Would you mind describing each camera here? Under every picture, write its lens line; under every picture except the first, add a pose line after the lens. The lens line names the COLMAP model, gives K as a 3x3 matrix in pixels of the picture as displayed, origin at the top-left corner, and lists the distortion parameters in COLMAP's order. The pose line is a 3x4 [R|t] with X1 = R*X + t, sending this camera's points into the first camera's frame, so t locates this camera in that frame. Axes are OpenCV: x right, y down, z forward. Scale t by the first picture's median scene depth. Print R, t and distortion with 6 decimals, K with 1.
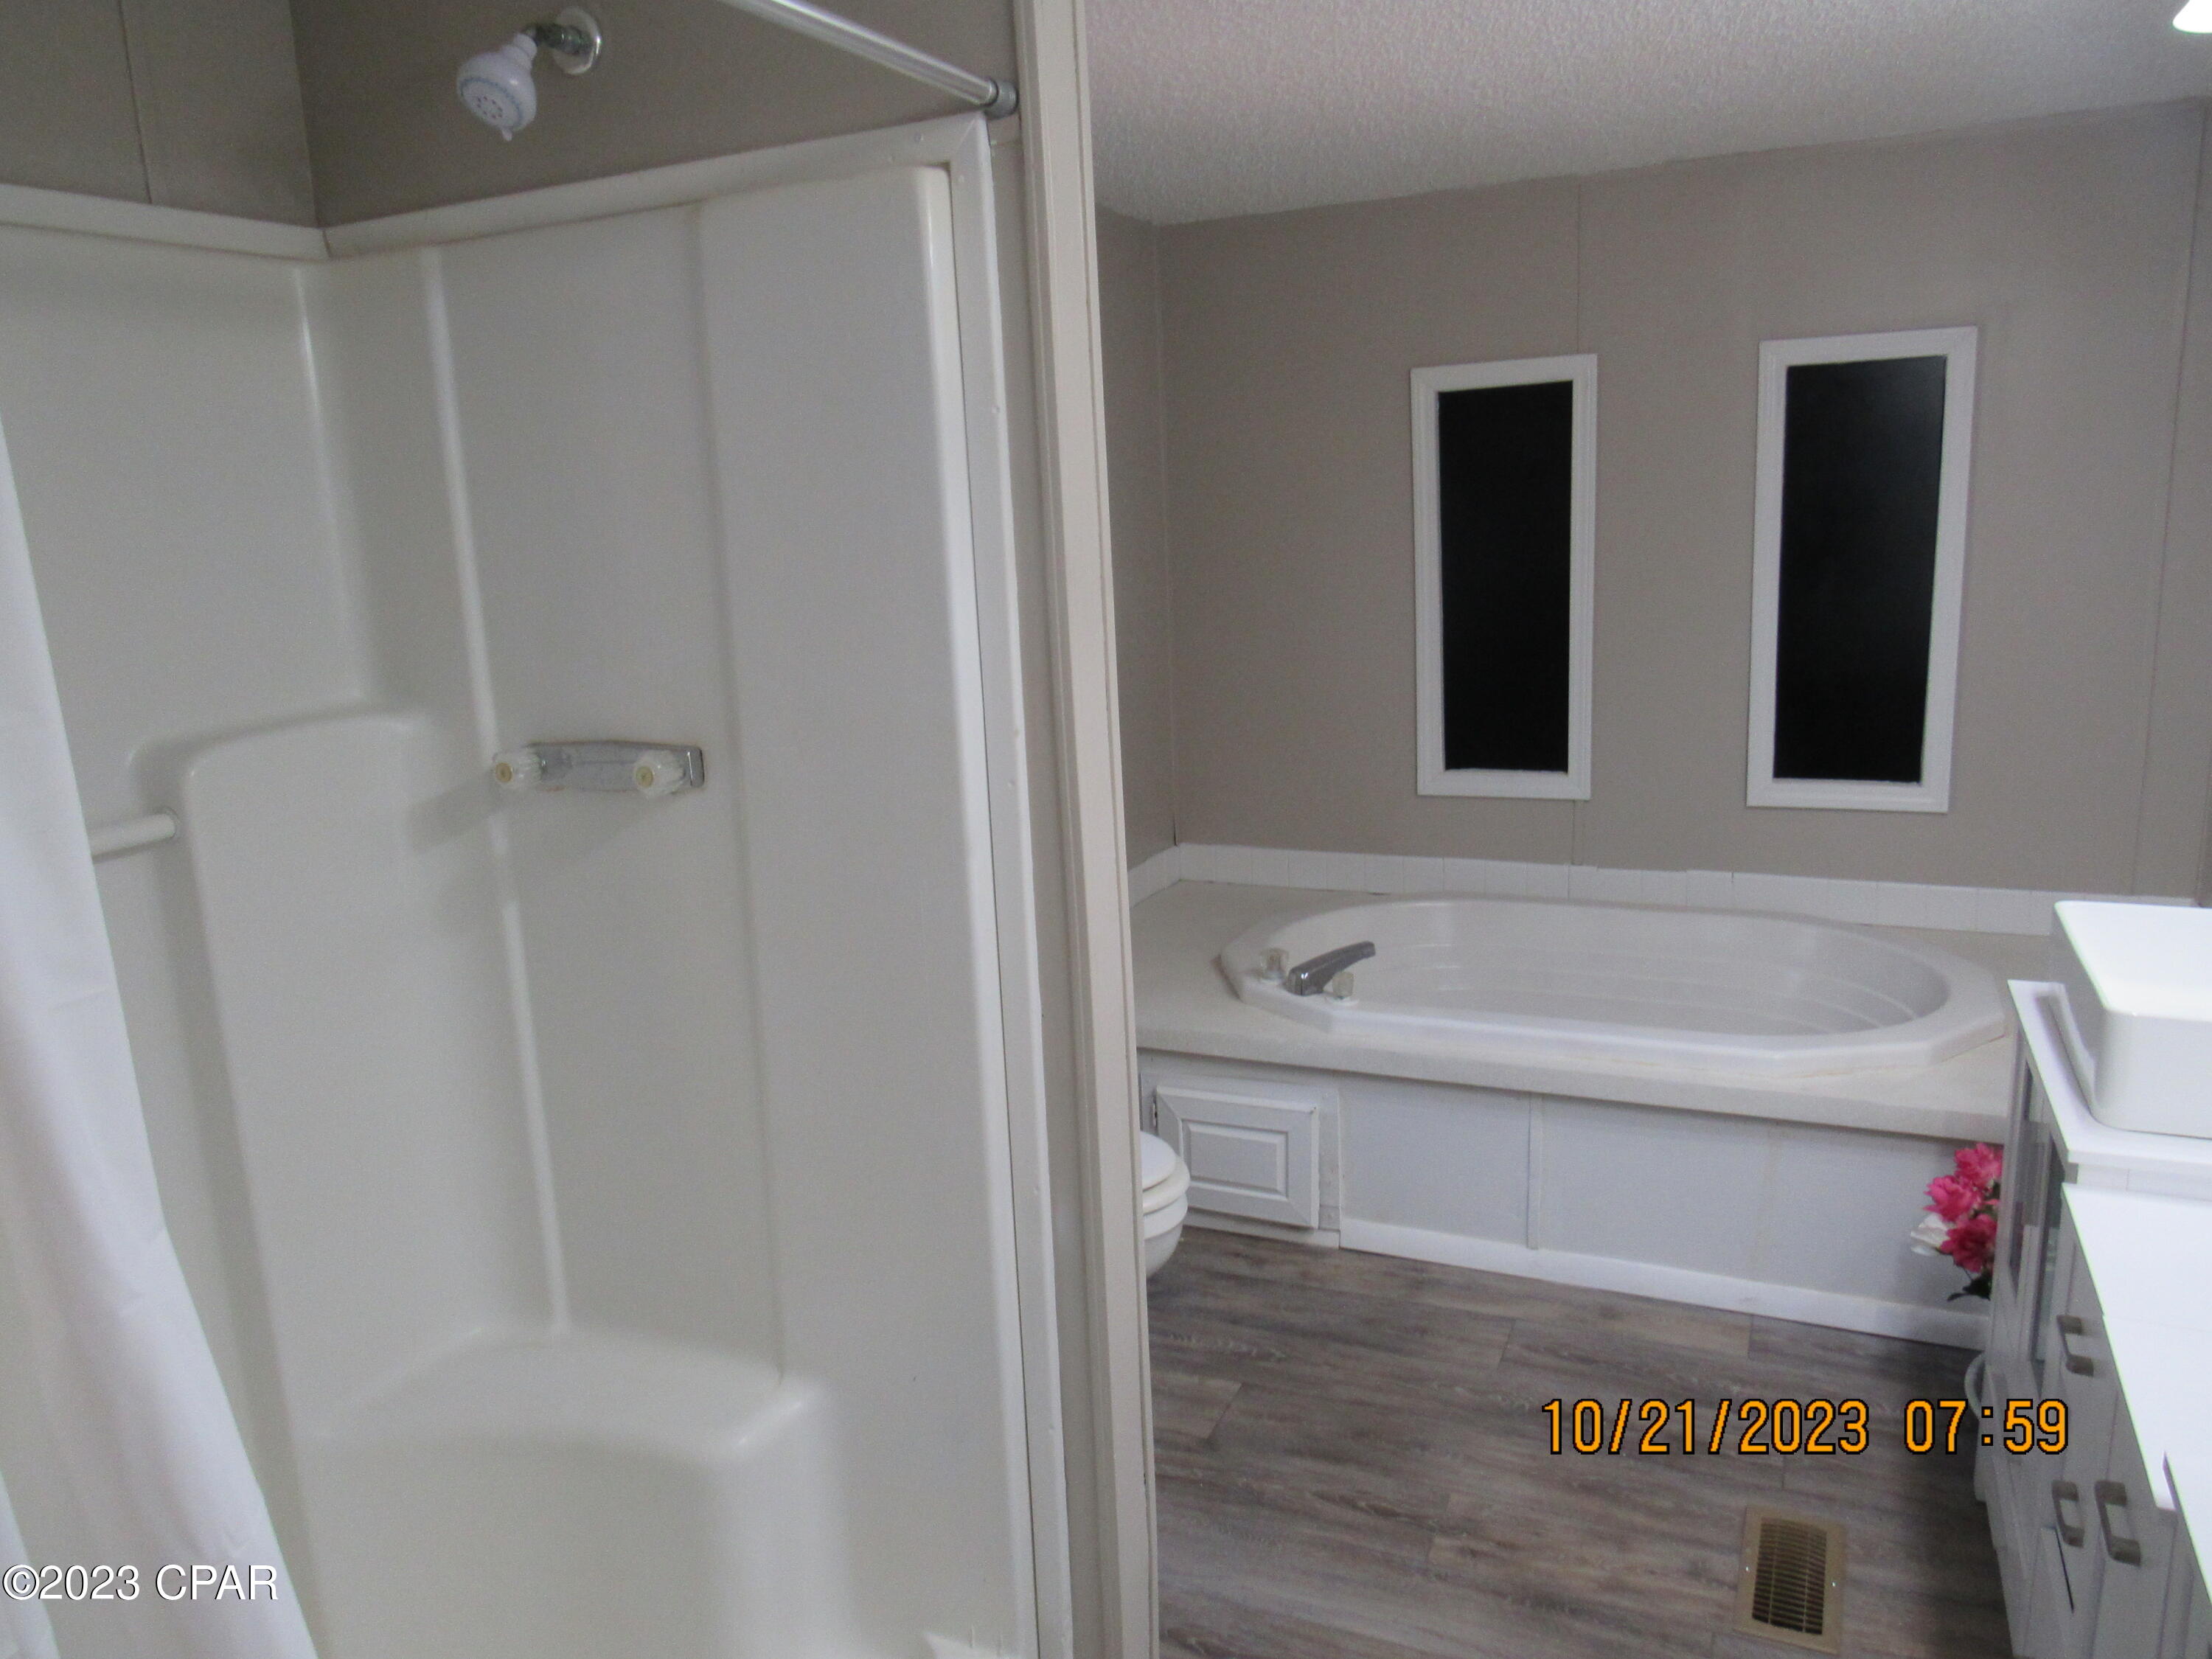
lens RADIAL K [[1562.2, 0, 1137.7], [0, 1562.2, 823.2], [0, 0, 1]] dist [-0.006465, -0.000856]
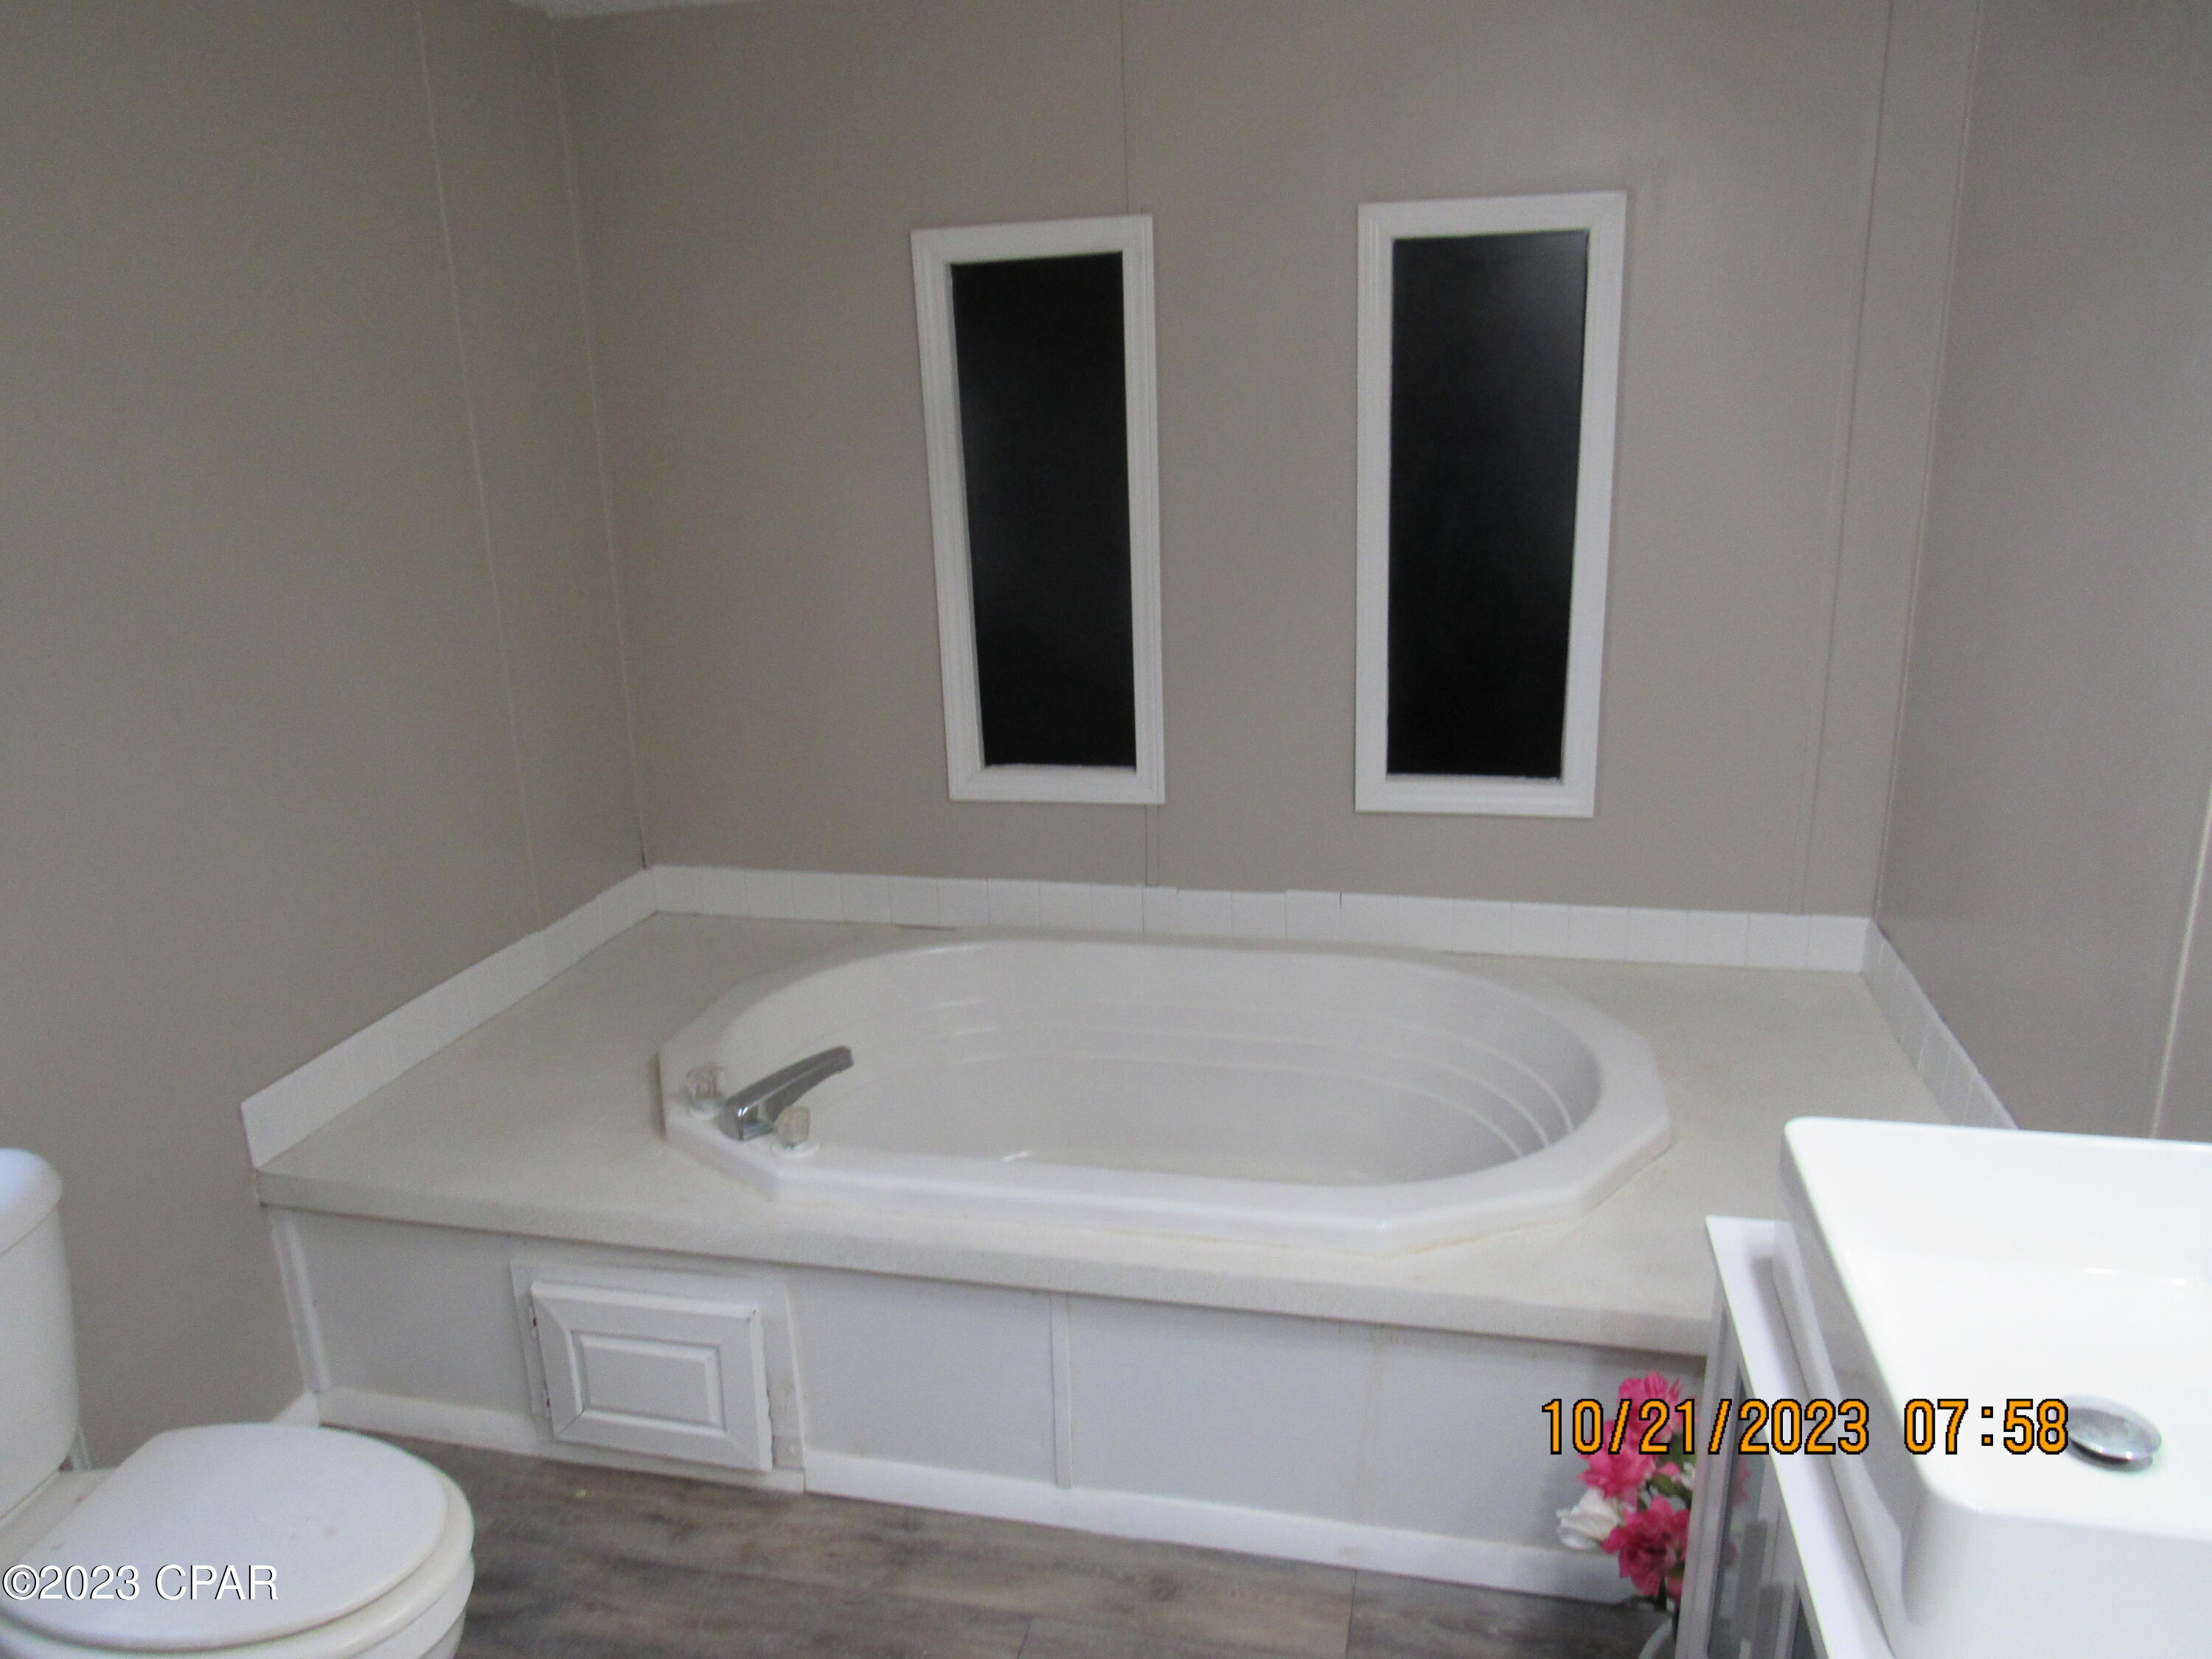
lens RADIAL K [[1594.6, 0, 1095.2], [0, 1594.6, 841.0], [0, 0, 1]] dist [-0.025696, 0.004622]
pose [[0.981869, -0.041583, 0.184942, 0.149508], [0.028262, 0.996851, 0.074089, -0.078234], [-0.187441, -0.067519, 0.979953, 0.314943]]
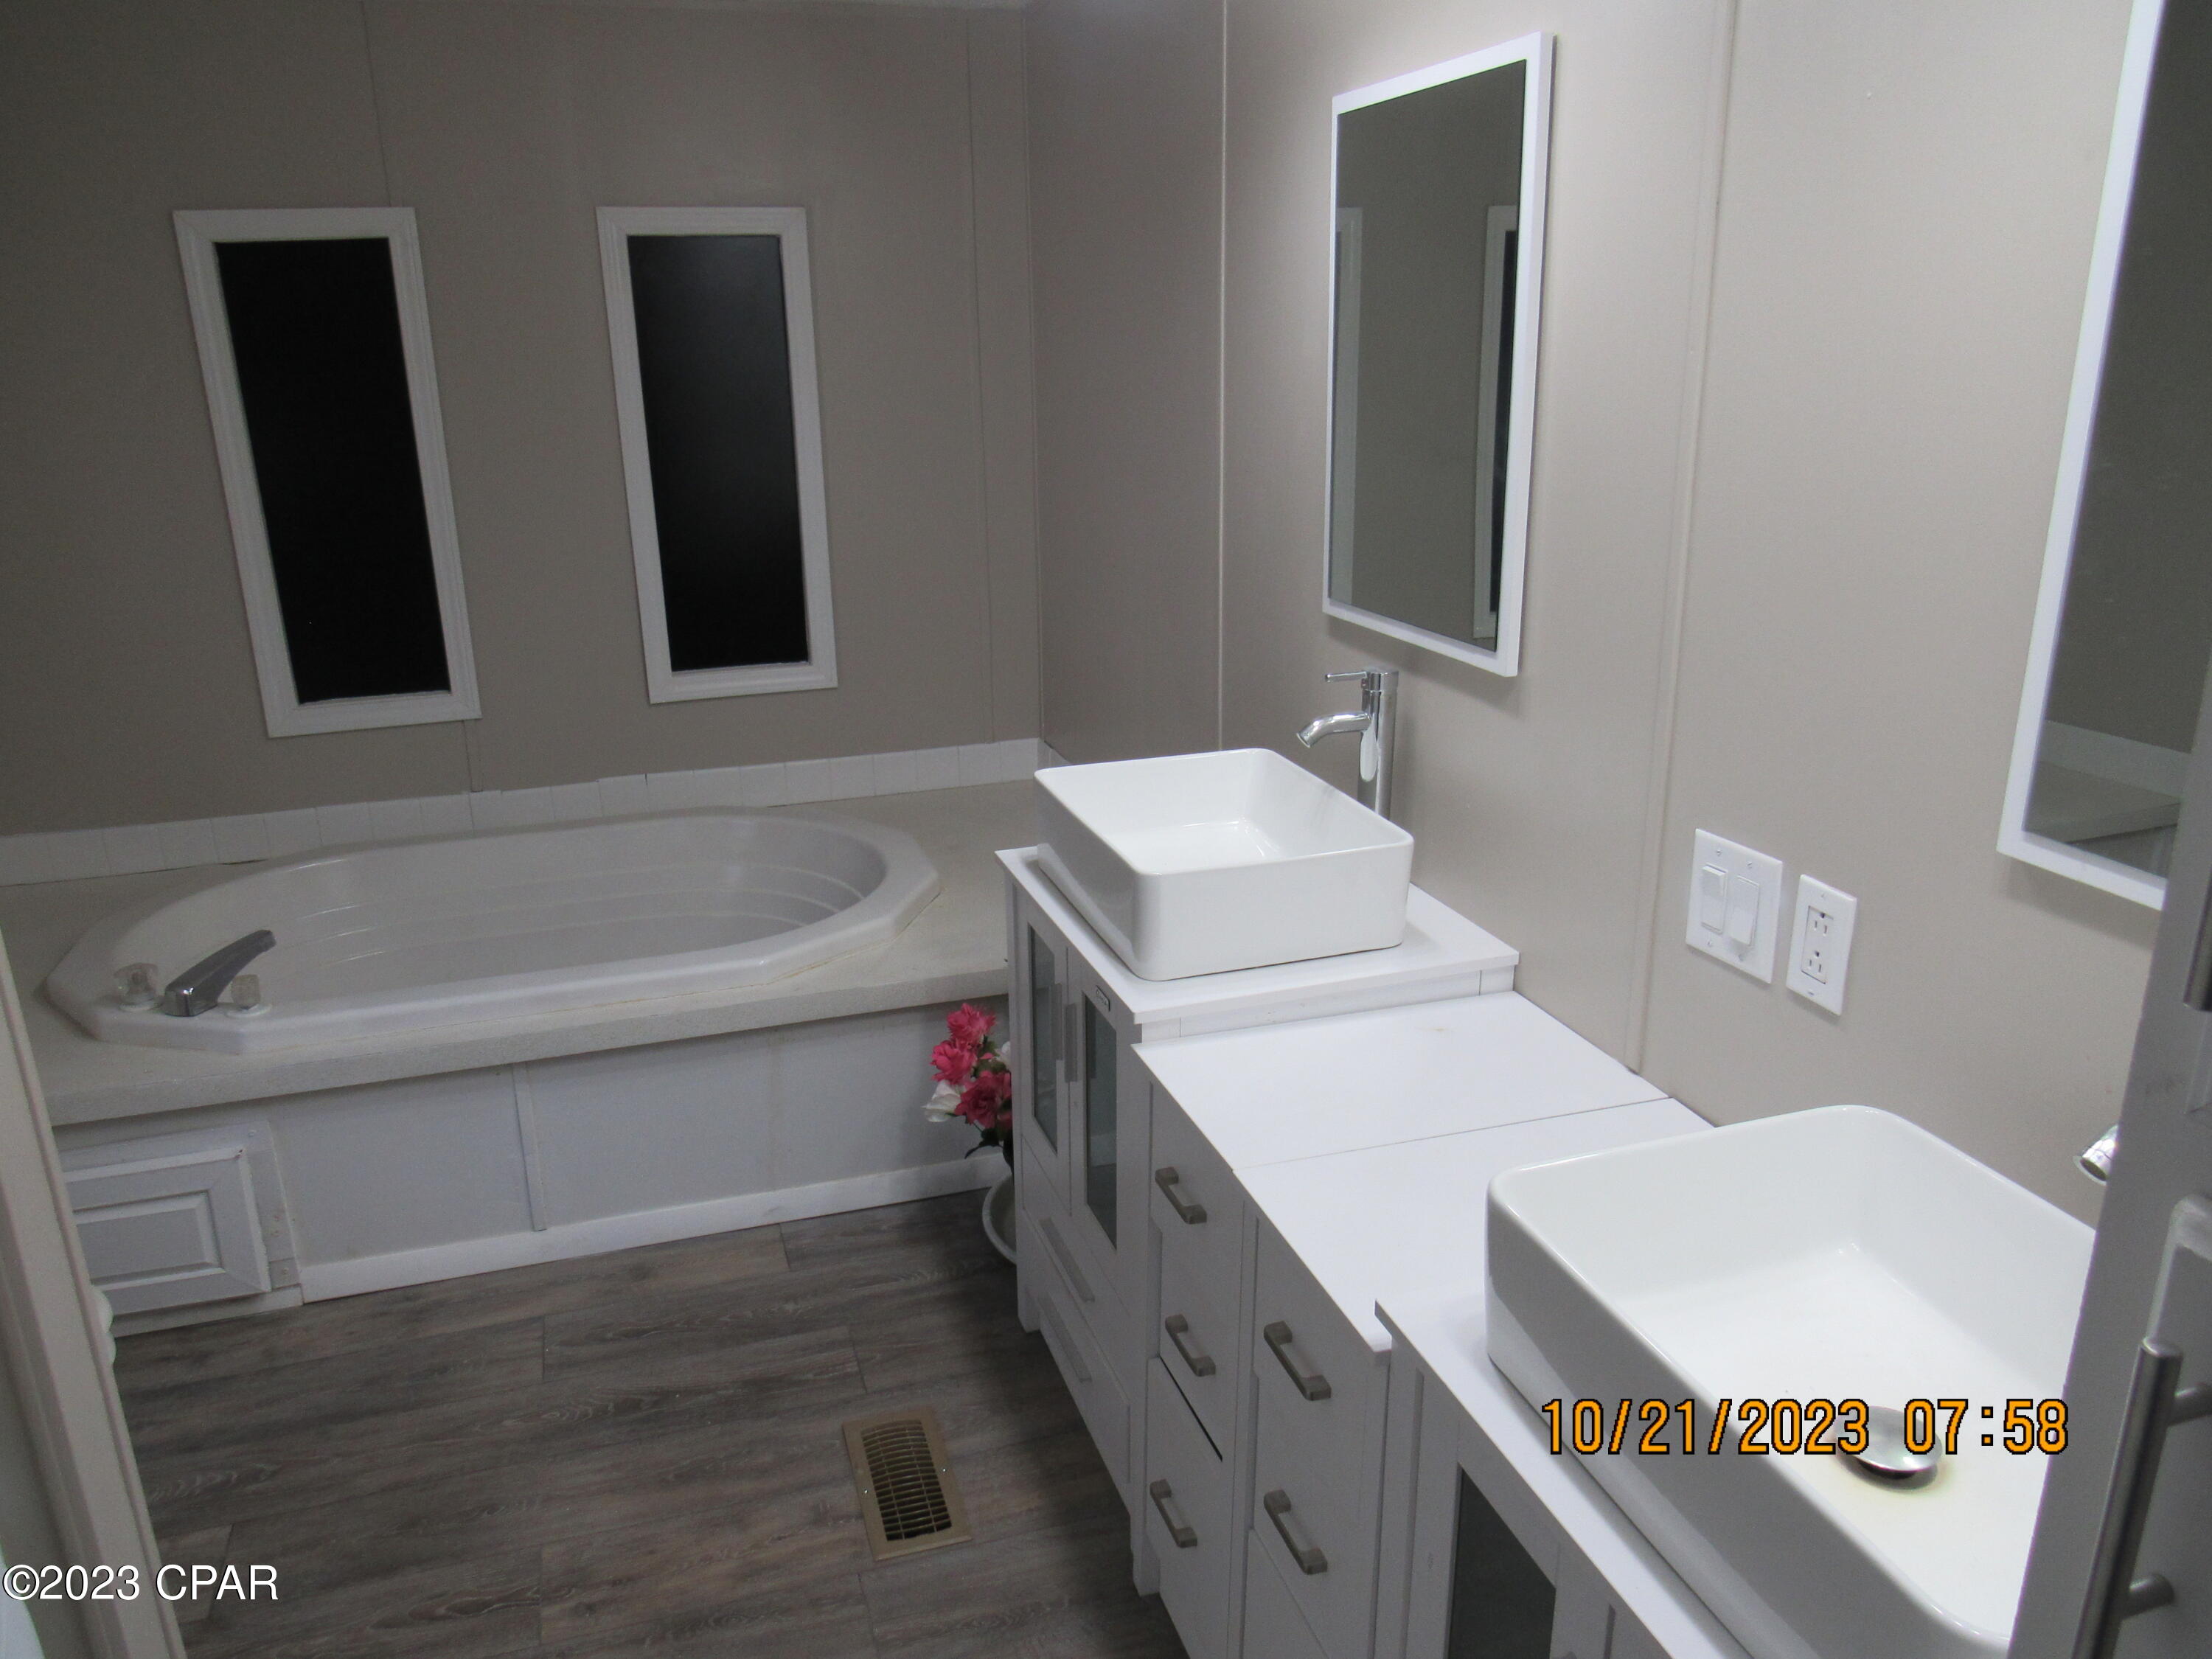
lens RADIAL K [[1558.9, 0, 1106.0], [0, 1558.9, 829.5], [0, 0, 1]] dist [-0.034587, 0.000897]
pose [[0.746706, -0.172211, 0.642475, -0.035482], [0.122667, 0.984989, 0.121451, -0.021930], [-0.653746, -0.011878, 0.756621, 0.125643]]
